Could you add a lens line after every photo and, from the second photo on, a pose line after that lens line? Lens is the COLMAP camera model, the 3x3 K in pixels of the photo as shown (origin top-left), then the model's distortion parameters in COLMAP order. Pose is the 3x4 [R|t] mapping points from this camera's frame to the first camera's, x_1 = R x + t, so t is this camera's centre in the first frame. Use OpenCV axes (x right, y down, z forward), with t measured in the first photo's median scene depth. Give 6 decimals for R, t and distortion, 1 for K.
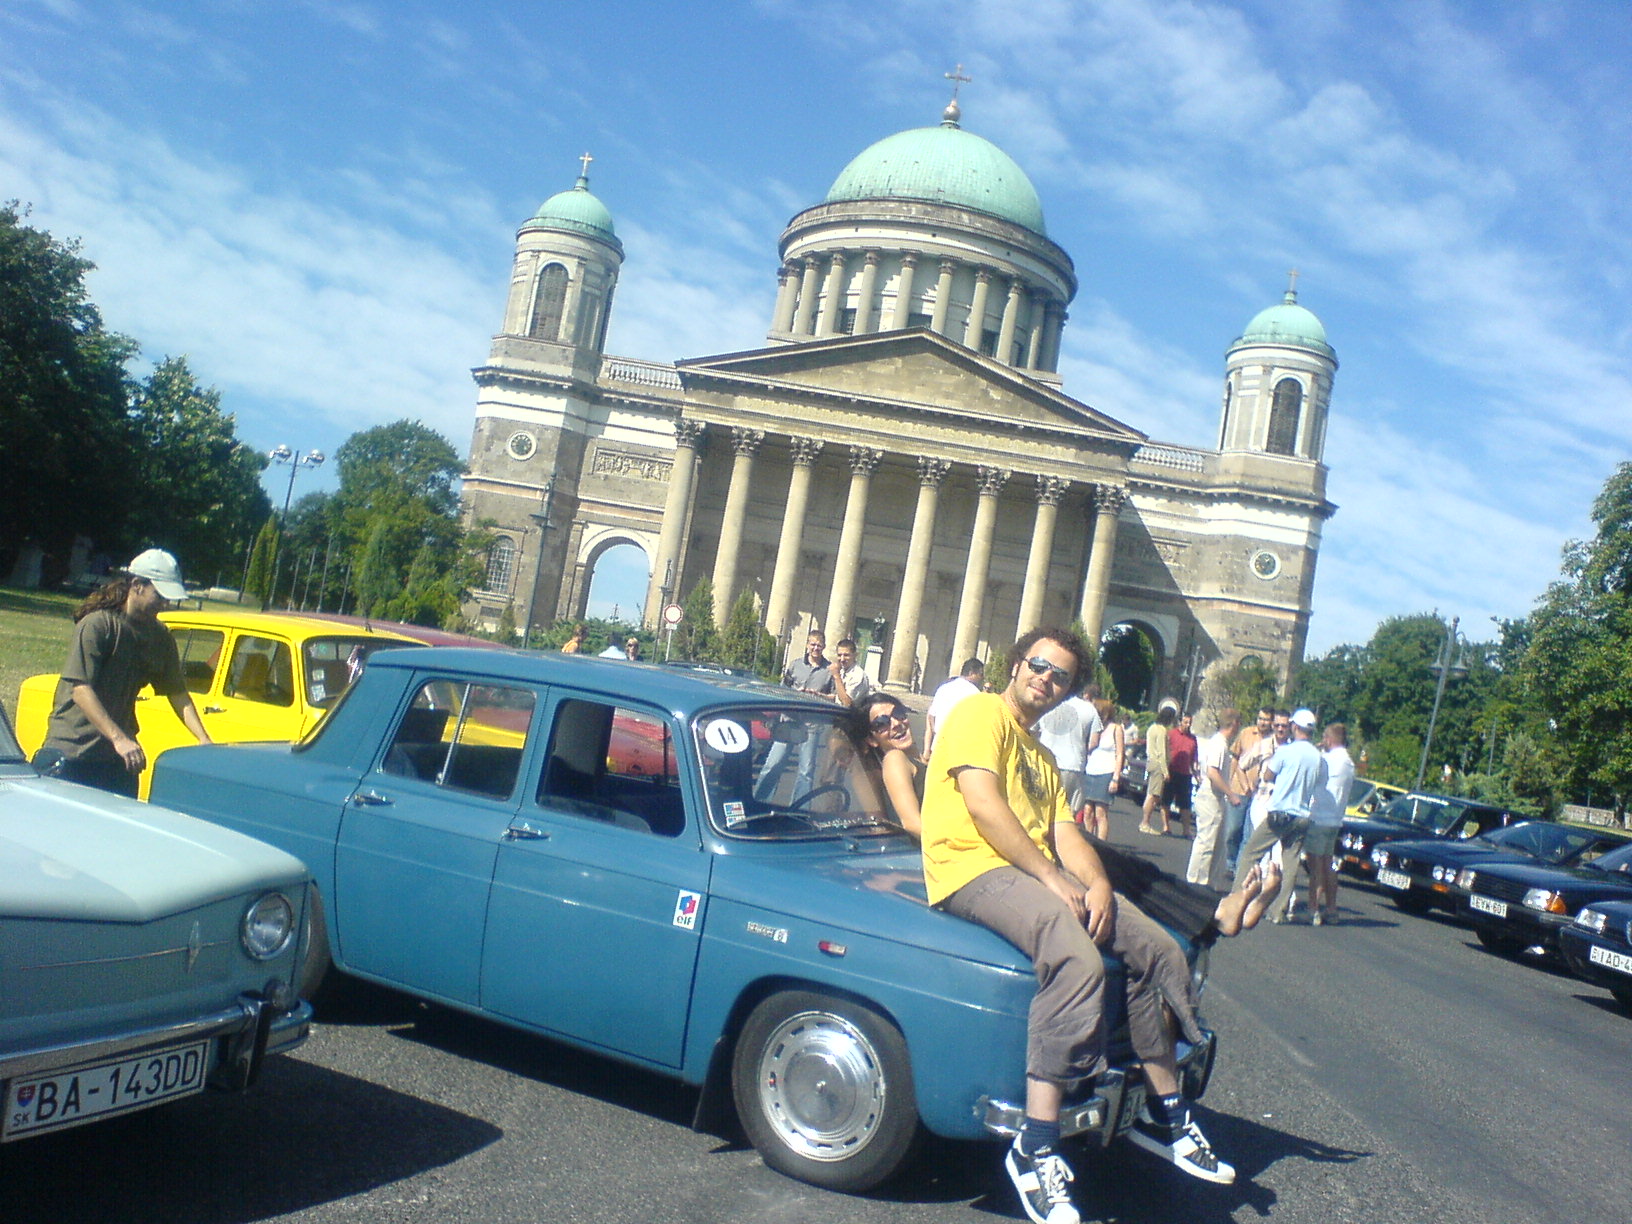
lens RADIAL K [[1708.3, 0, 820.3], [0, 1708.3, 626.0], [0, 0, 1]] dist [-0.053130, 0.000000]
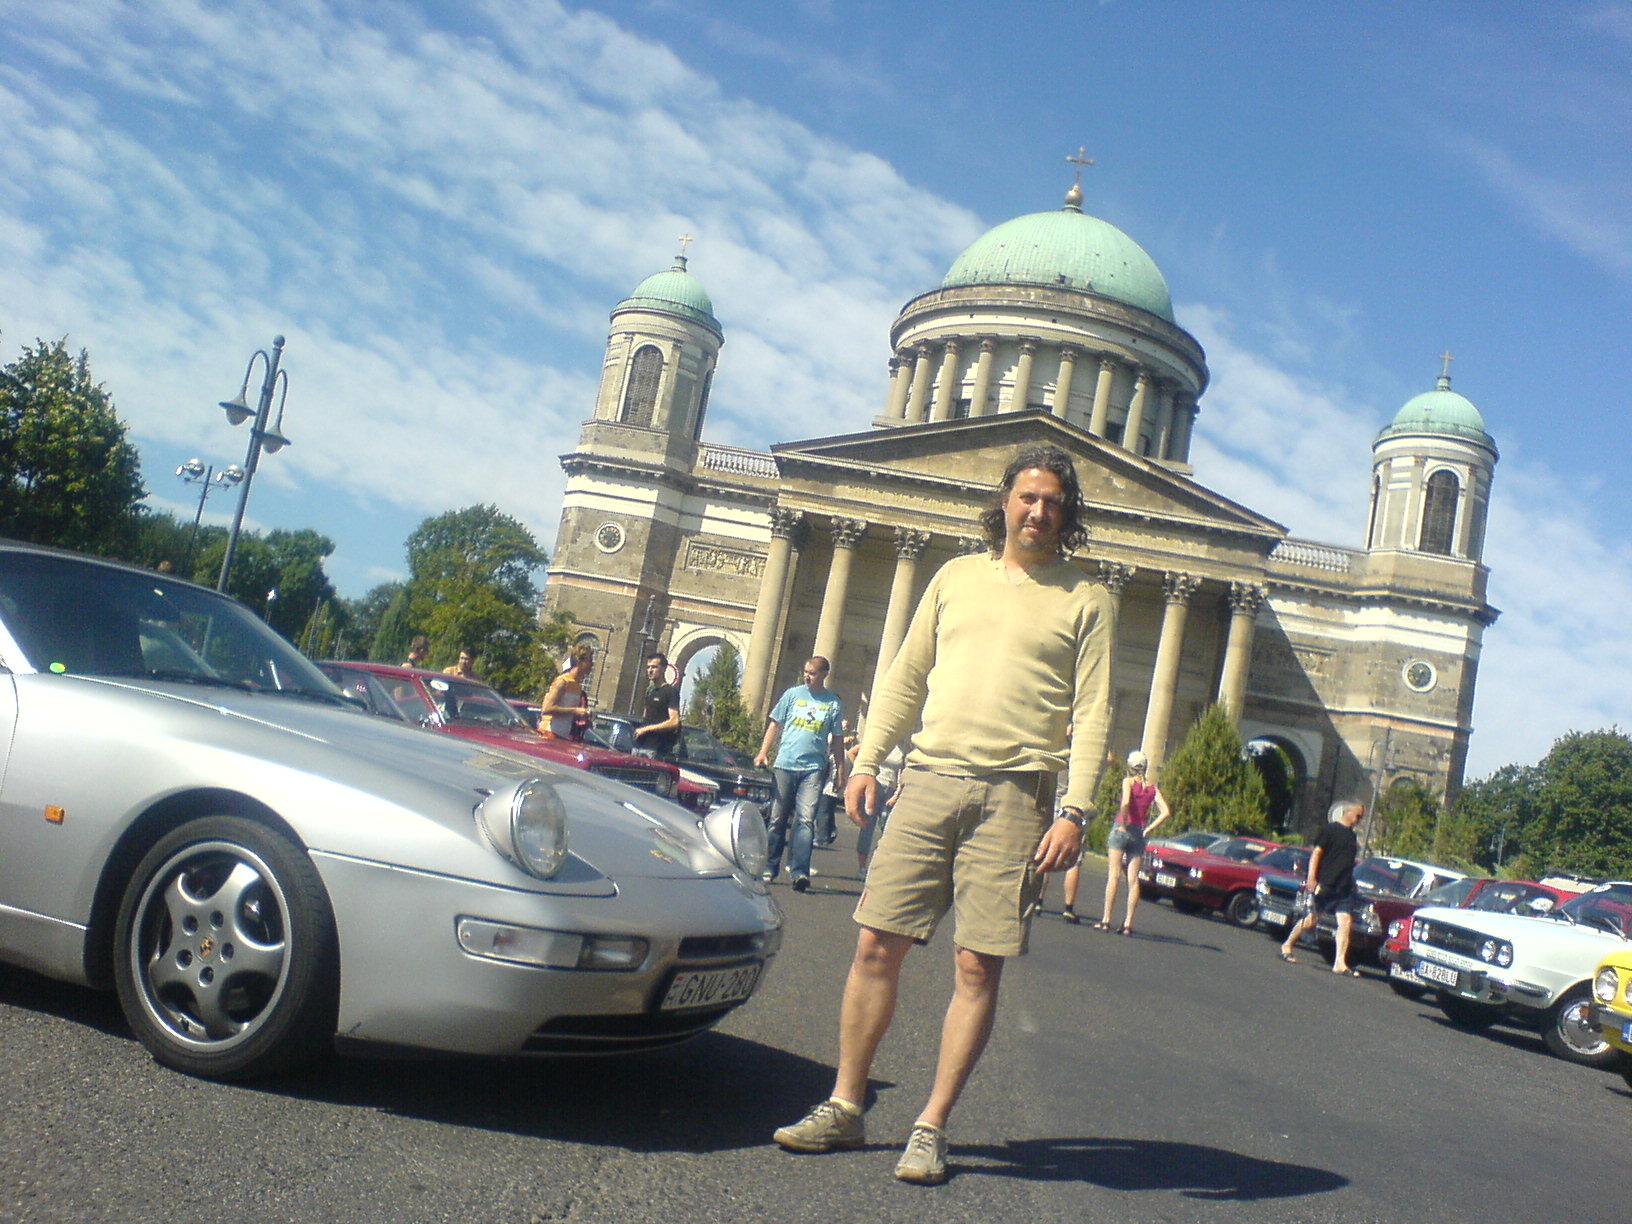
lens RADIAL K [[1708.3, 0, 815.4], [0, 1708.3, 639.7], [0, 0, 1]] dist [-0.053130, 0.000000]
pose [[0.997016, 0.012622, -0.076159, 0.010227], [-0.017330, 0.997958, -0.061481, 0.006217], [0.075227, 0.062617, 0.995198, 0.077936]]
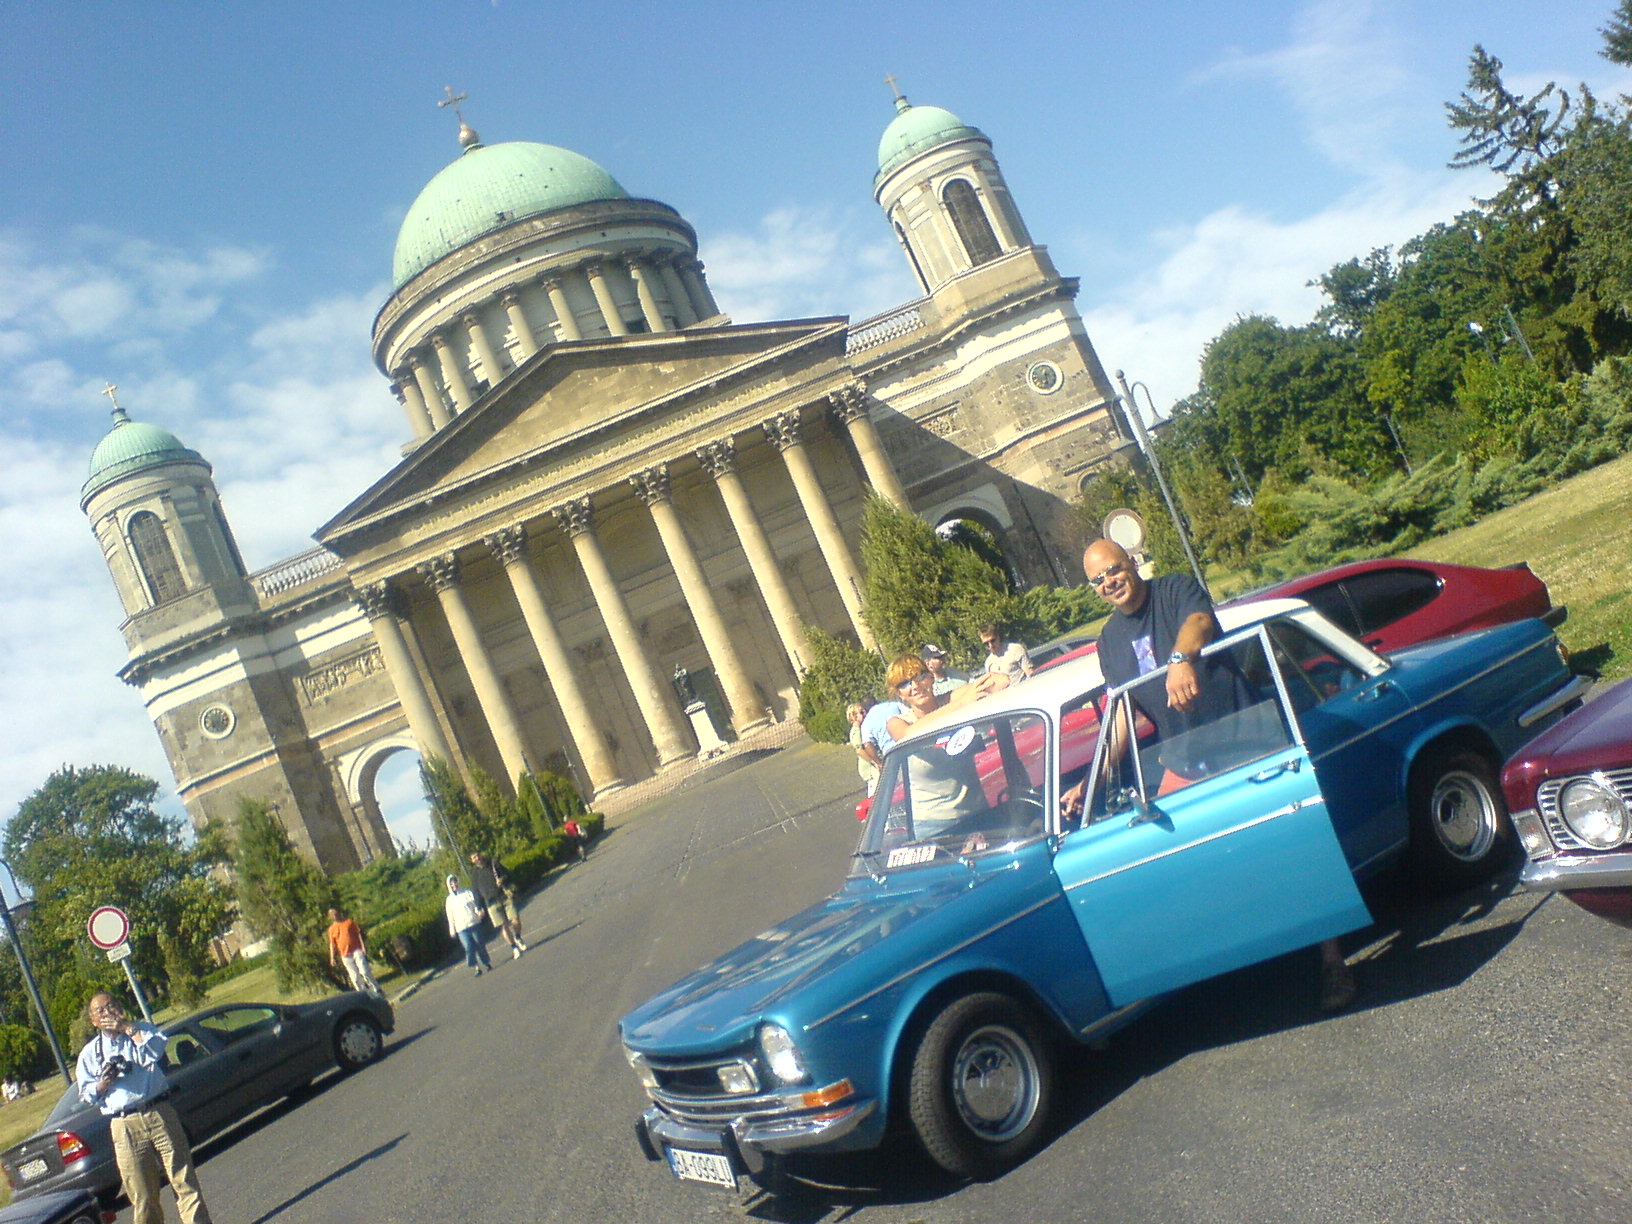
lens RADIAL K [[1708.3, 0, 821.5], [0, 1708.3, 624.3], [0, 0, 1]] dist [-0.053130, 0.000000]
pose [[0.844017, -0.528244, 0.092701, 0.021301], [0.530248, 0.847835, 0.003509, 0.006872], [-0.080449, 0.046192, 0.995688, 0.156861]]
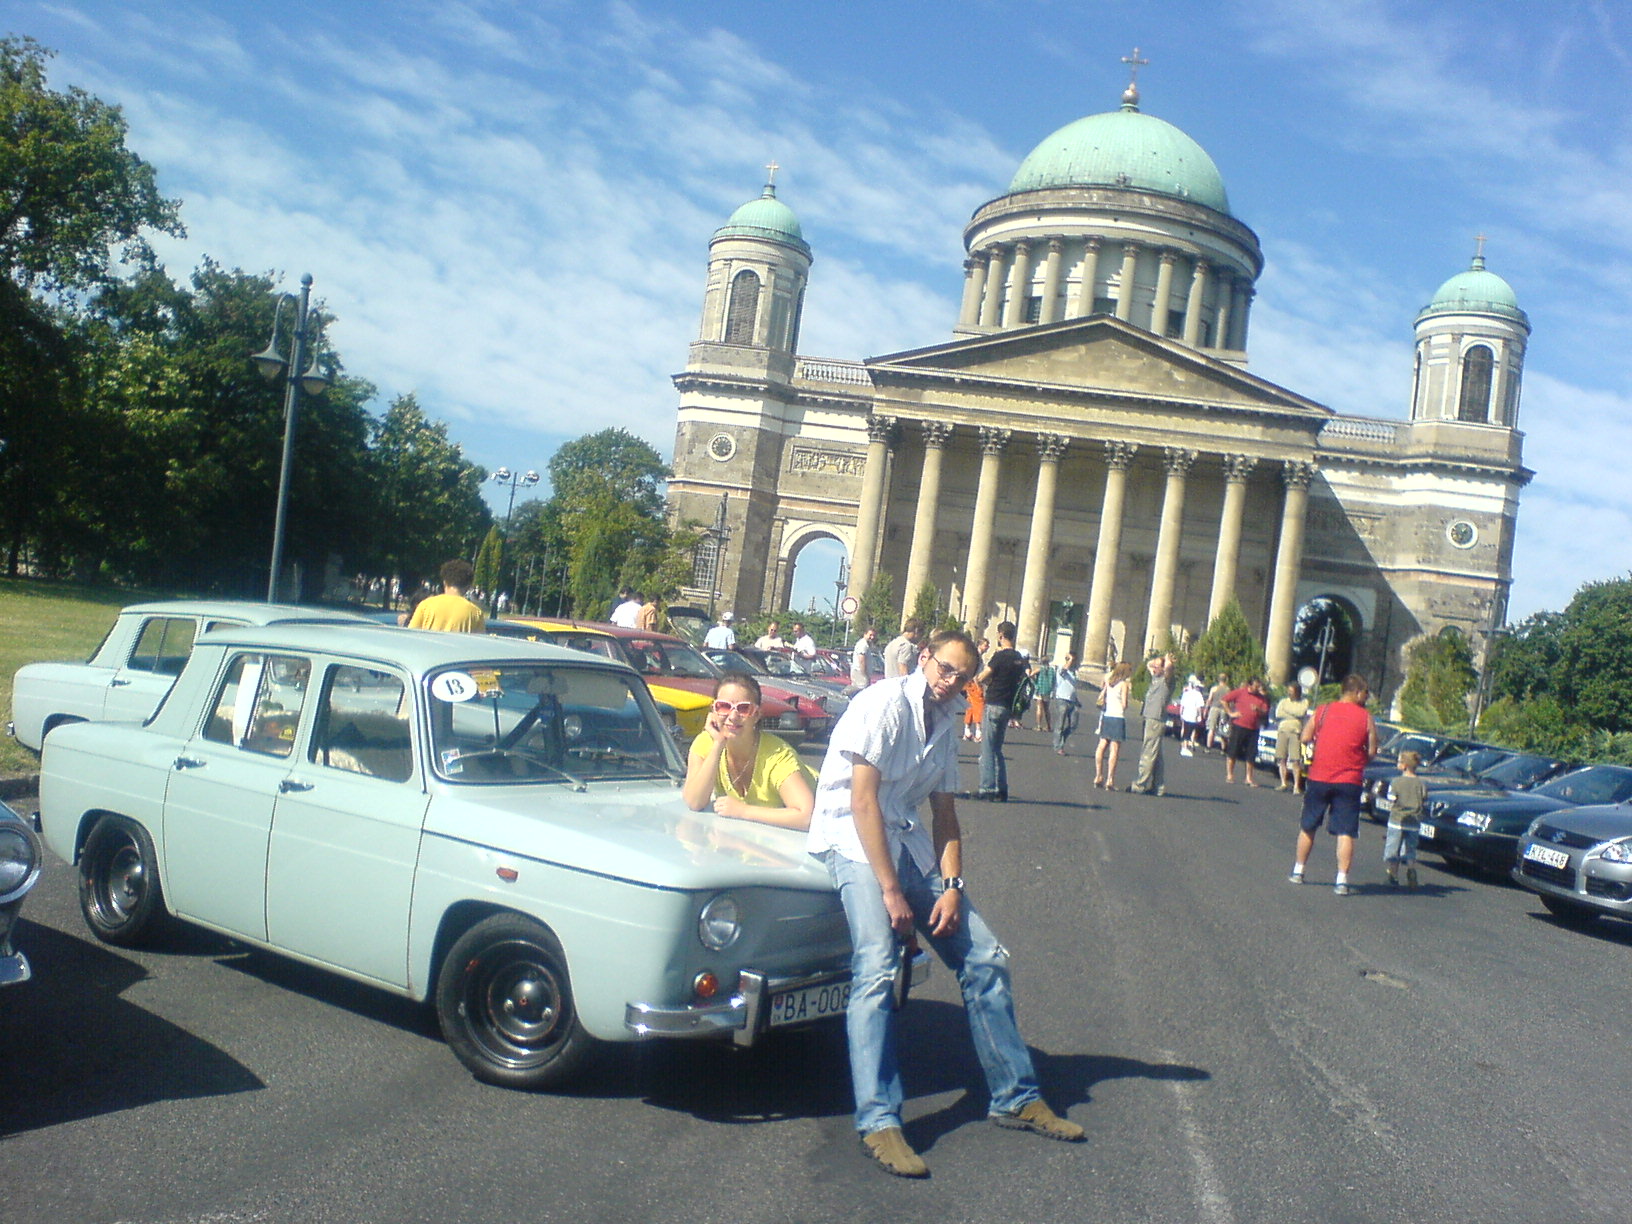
lens RADIAL K [[1708.3, 0, 813.5], [0, 1708.3, 623.7], [0, 0, 1]] dist [-0.053130, 0.000000]
pose [[0.991521, -0.032978, -0.125691, 0.008493], [0.033790, 0.999420, 0.004333, -0.000460], [0.125475, -0.008543, 0.992060, -0.030645]]
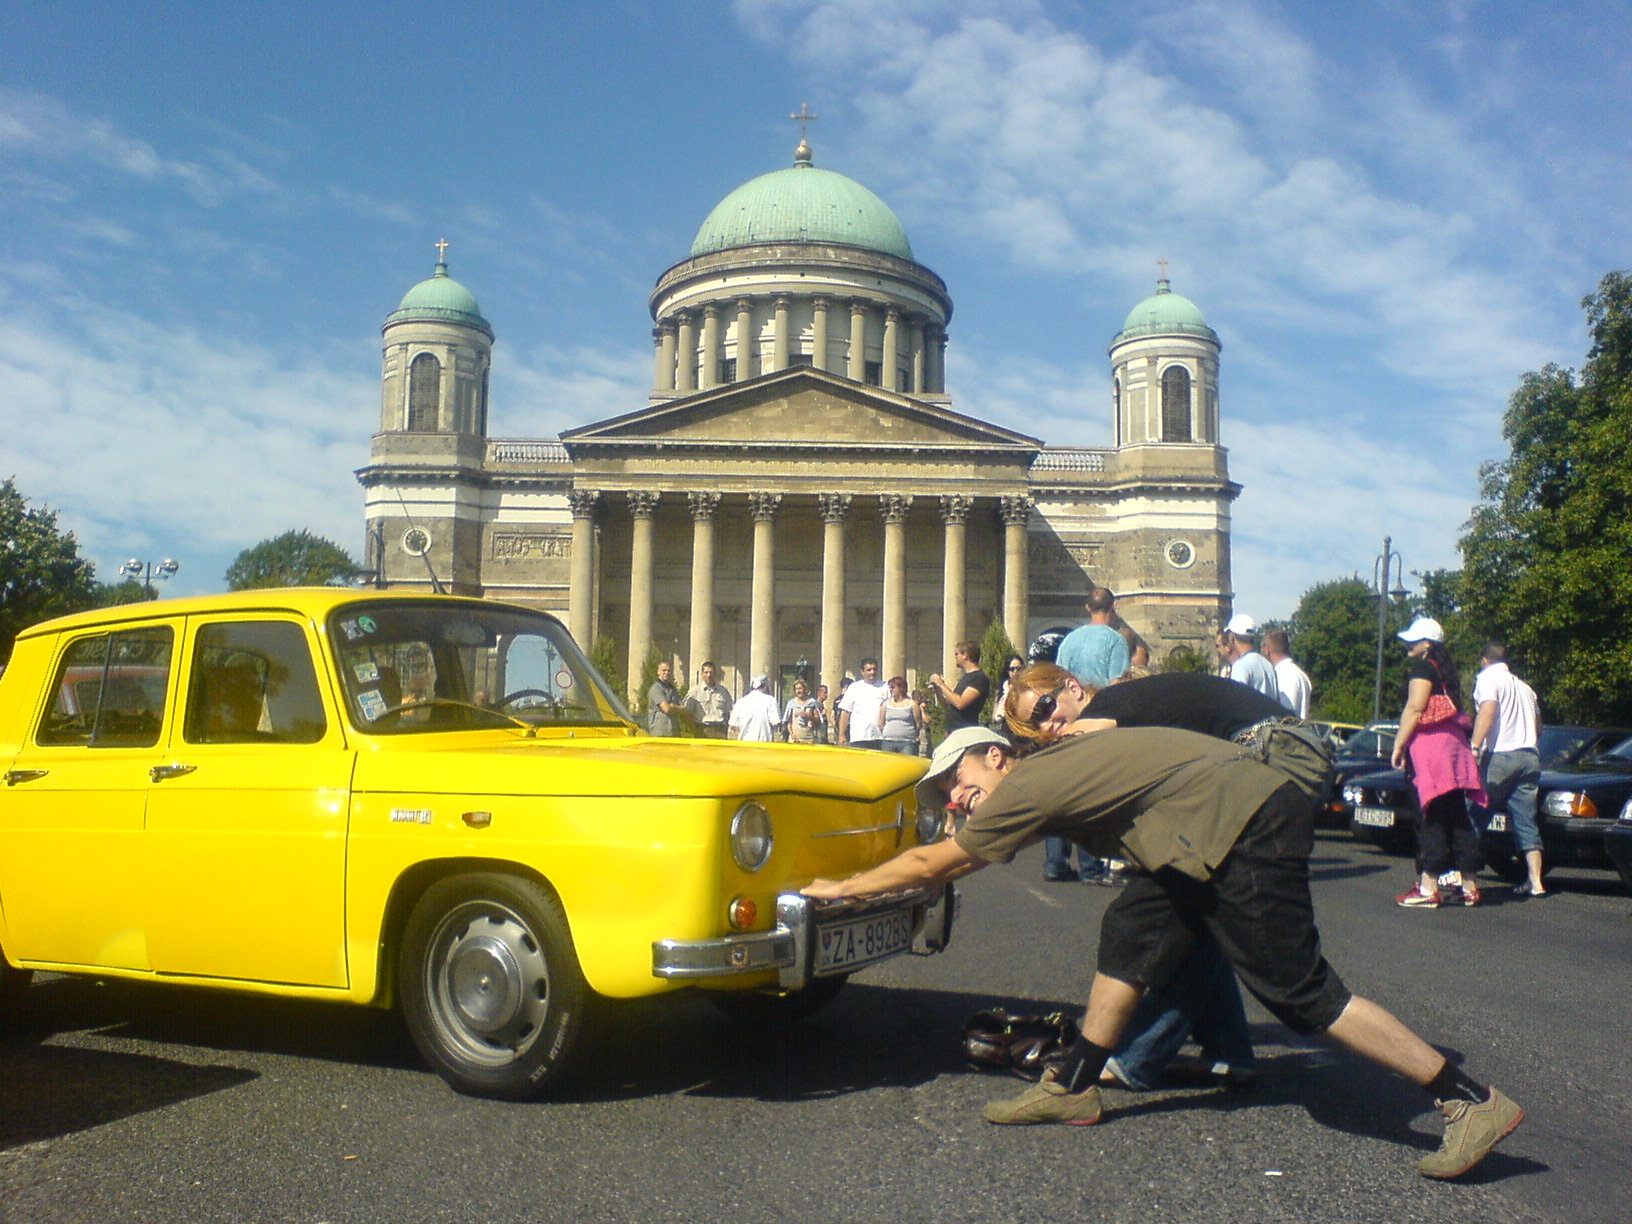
lens RADIAL K [[1708.3, 0, 819.9], [0, 1708.3, 619.1], [0, 0, 1]] dist [-0.053130, 0.000000]
pose [[0.988714, -0.143039, 0.044556, 0.004006], [0.144562, 0.988944, -0.033046, 0.004162], [-0.039337, 0.039114, 0.998460, 0.016626]]
